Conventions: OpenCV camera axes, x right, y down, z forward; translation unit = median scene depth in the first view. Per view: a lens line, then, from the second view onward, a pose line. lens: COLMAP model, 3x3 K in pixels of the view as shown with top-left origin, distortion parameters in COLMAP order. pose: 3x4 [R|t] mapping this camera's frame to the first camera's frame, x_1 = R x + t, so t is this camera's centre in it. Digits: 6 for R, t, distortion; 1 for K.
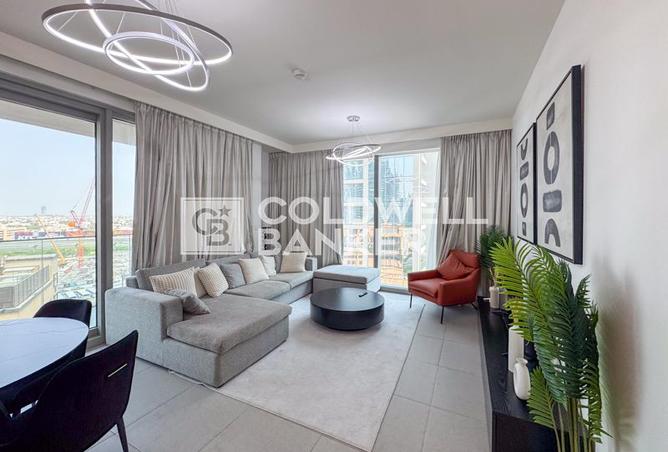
lens RADIAL K [[276.2, 0, 334.1], [0, 276.2, 217.1], [0, 0, 1]] dist [-0.000583, -0.000065]
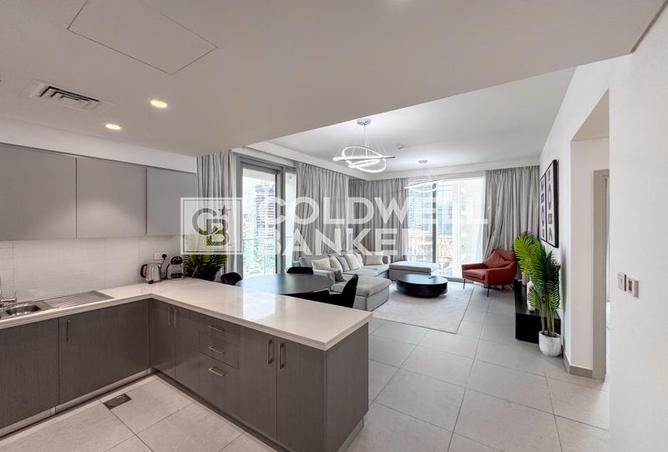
lens RADIAL K [[279.0, 0, 316.0], [0, 279.0, 225.6], [0, 0, 1]] dist [0.000568, 0.000092]
pose [[0.986659, -0.007559, -0.162626, -0.267361], [0.007478, 0.999971, -0.001109, -0.008570], [0.162630, -0.000122, 0.986687, -0.614803]]
